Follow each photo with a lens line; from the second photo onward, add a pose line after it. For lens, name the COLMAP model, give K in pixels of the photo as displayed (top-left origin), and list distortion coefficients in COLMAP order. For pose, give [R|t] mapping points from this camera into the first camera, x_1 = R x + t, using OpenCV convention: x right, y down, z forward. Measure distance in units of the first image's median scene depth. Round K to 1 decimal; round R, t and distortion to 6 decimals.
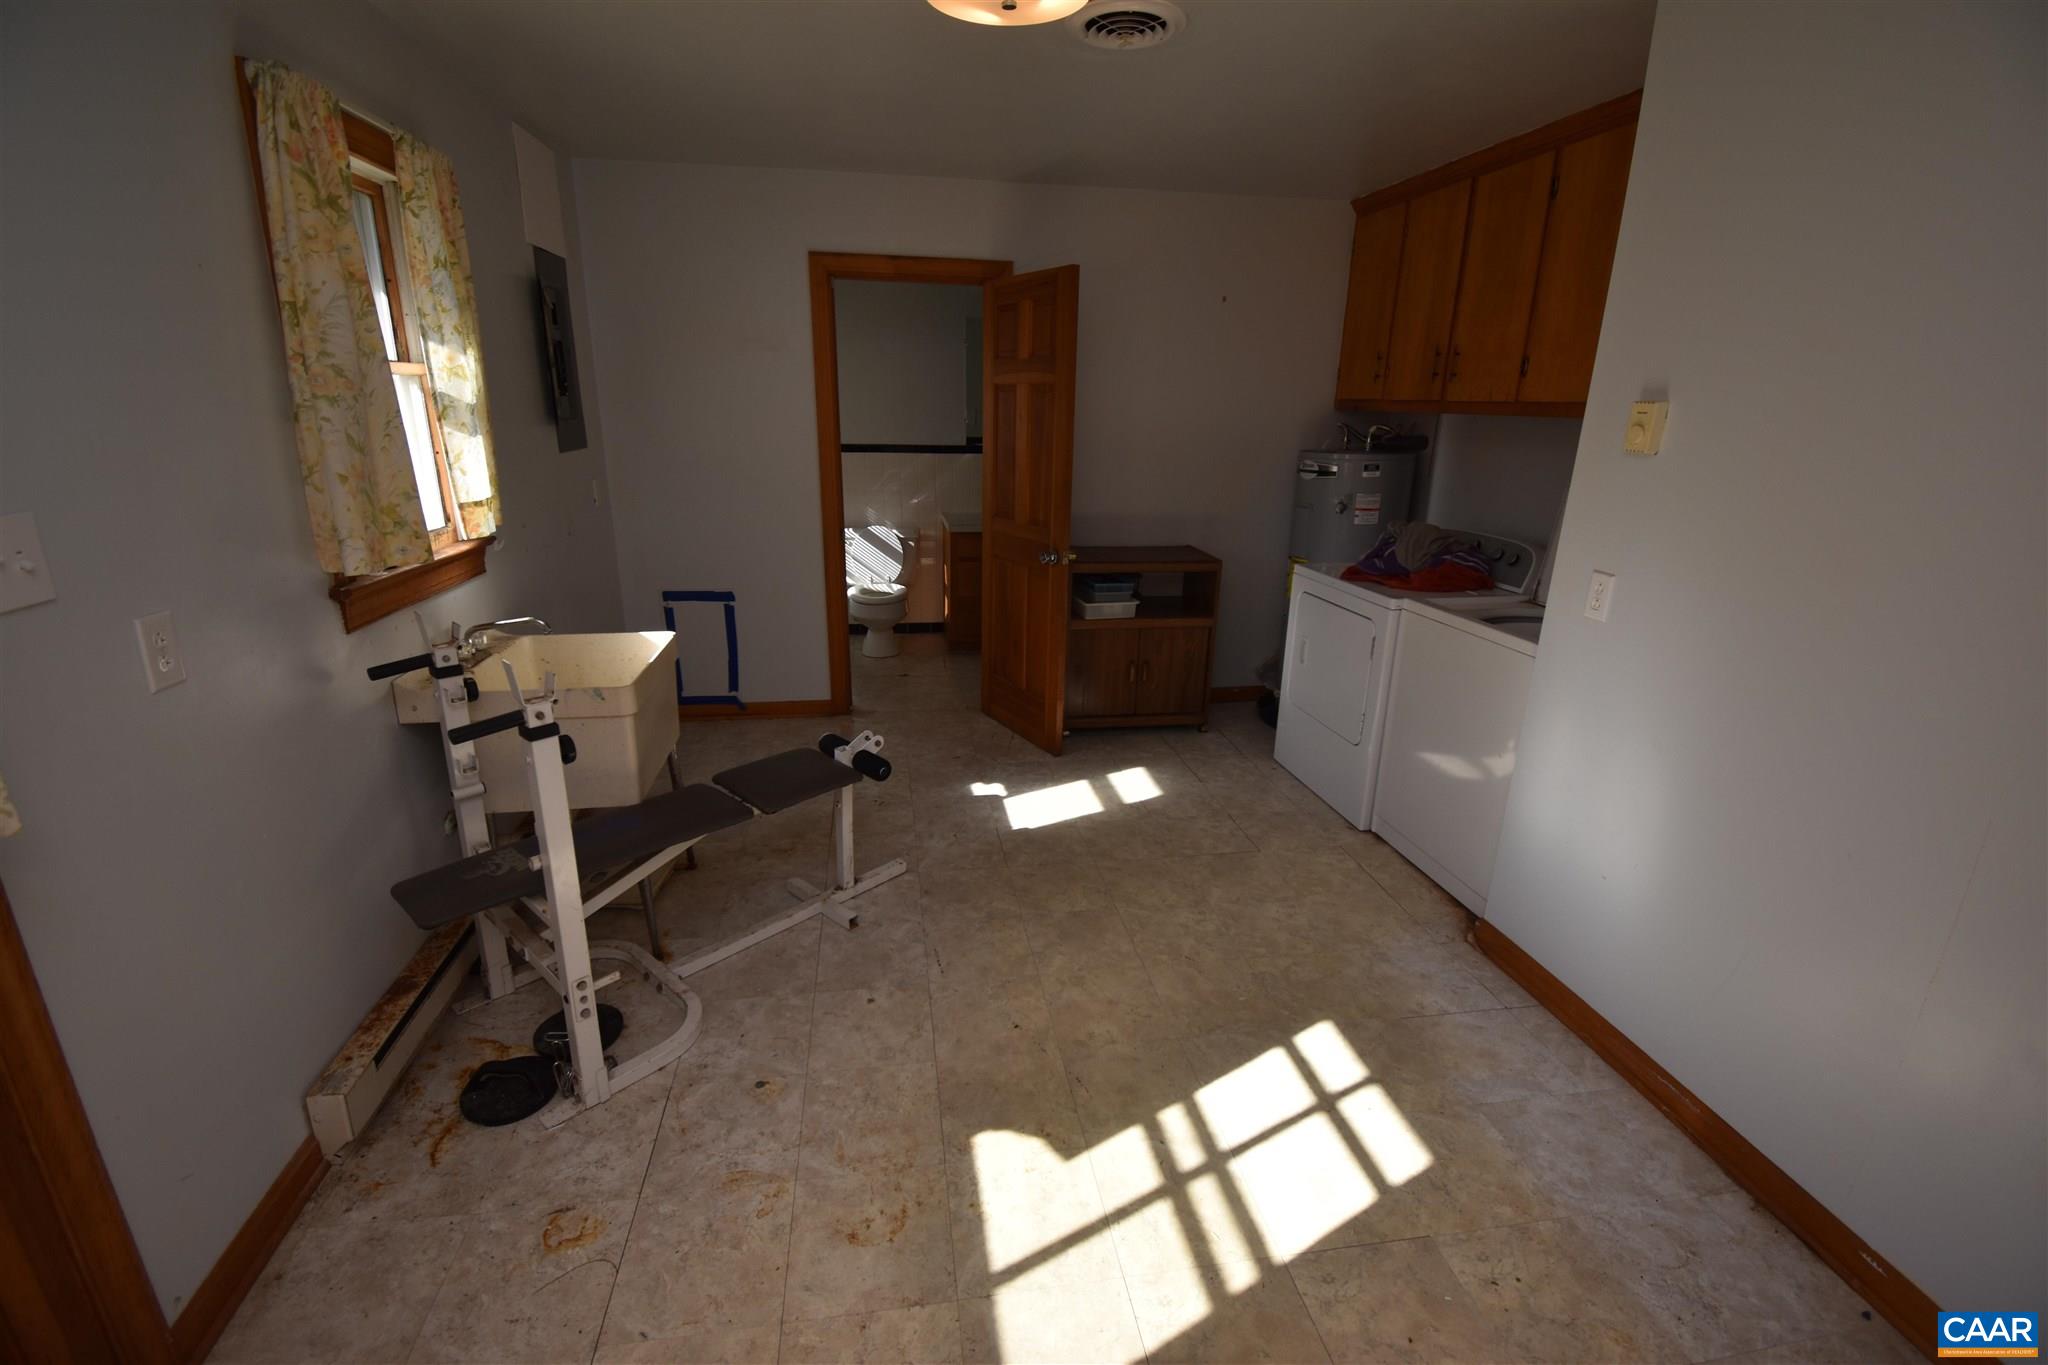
lens RADIAL K [[910.5, 0, 1016.9], [0, 910.5, 682.0], [0, 0, 1]] dist [0.011966, -0.018557]
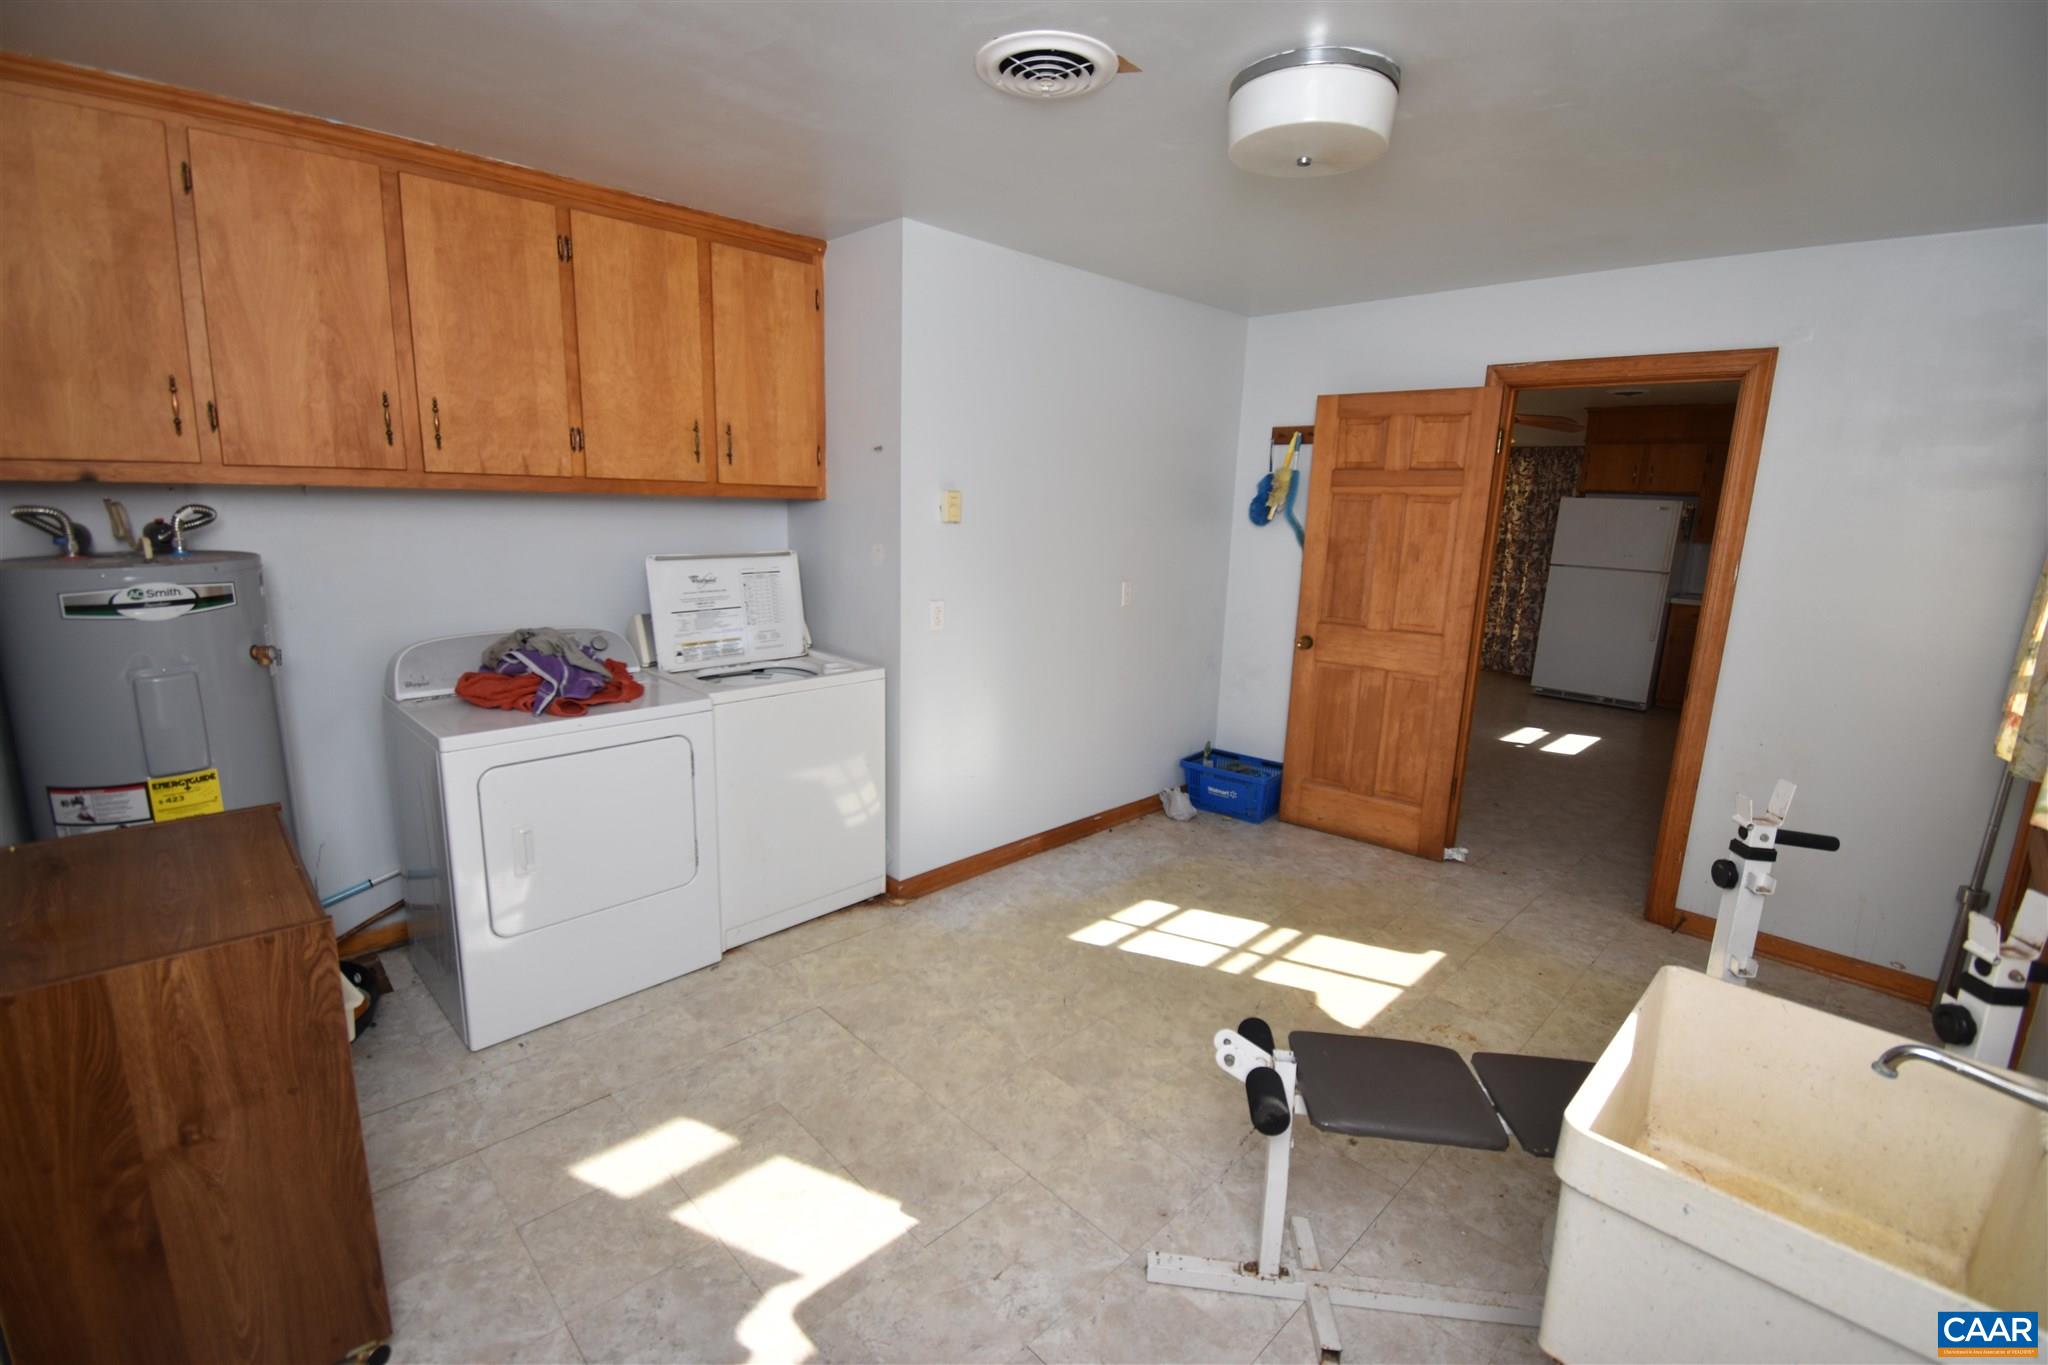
lens RADIAL K [[910.5, 0, 1016.0], [0, 910.5, 682.9], [0, 0, 1]] dist [0.011966, -0.018557]
pose [[-0.586566, -0.195953, 0.785839, -0.595327], [0.199791, 0.905294, 0.374867, -0.489245], [-0.784872, 0.376888, -0.491865, 1.542797]]
